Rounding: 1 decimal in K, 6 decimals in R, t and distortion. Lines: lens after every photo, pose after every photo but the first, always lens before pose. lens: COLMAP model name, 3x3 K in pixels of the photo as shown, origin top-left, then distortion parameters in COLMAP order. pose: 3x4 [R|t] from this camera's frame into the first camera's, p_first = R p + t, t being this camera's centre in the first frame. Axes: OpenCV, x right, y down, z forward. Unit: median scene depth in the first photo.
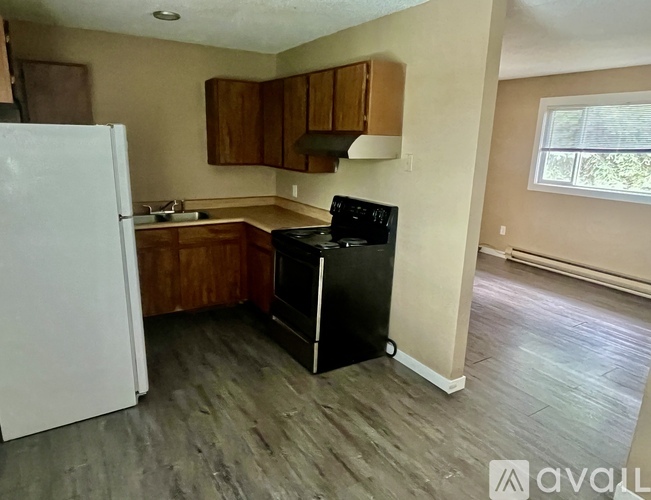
lens RADIAL K [[431.8, 0, 325.5], [0, 431.8, 250.0], [0, 0, 1]] dist [-0.015800, -0.004009]
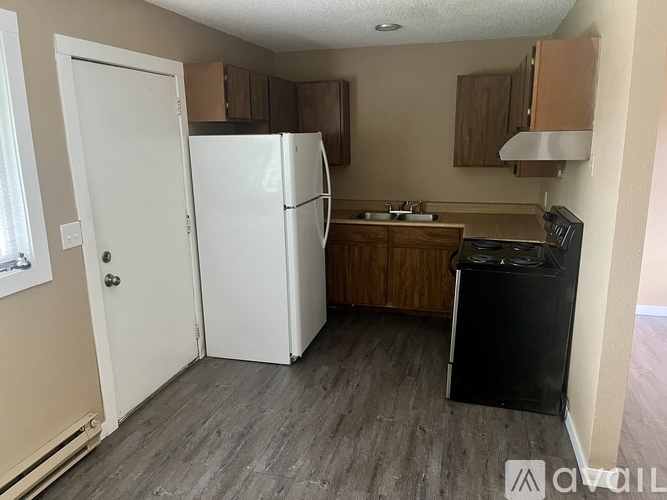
lens RADIAL K [[508.0, 0, 333.5], [0, 508.0, 250.0], [0, 0, 1]] dist [0.000493, 0.000600]
pose [[0.675808, 0.128761, -0.725744, 0.426264], [-0.151404, 0.987877, 0.034282, -0.014876], [0.721360, 0.086712, 0.687110, 0.060159]]
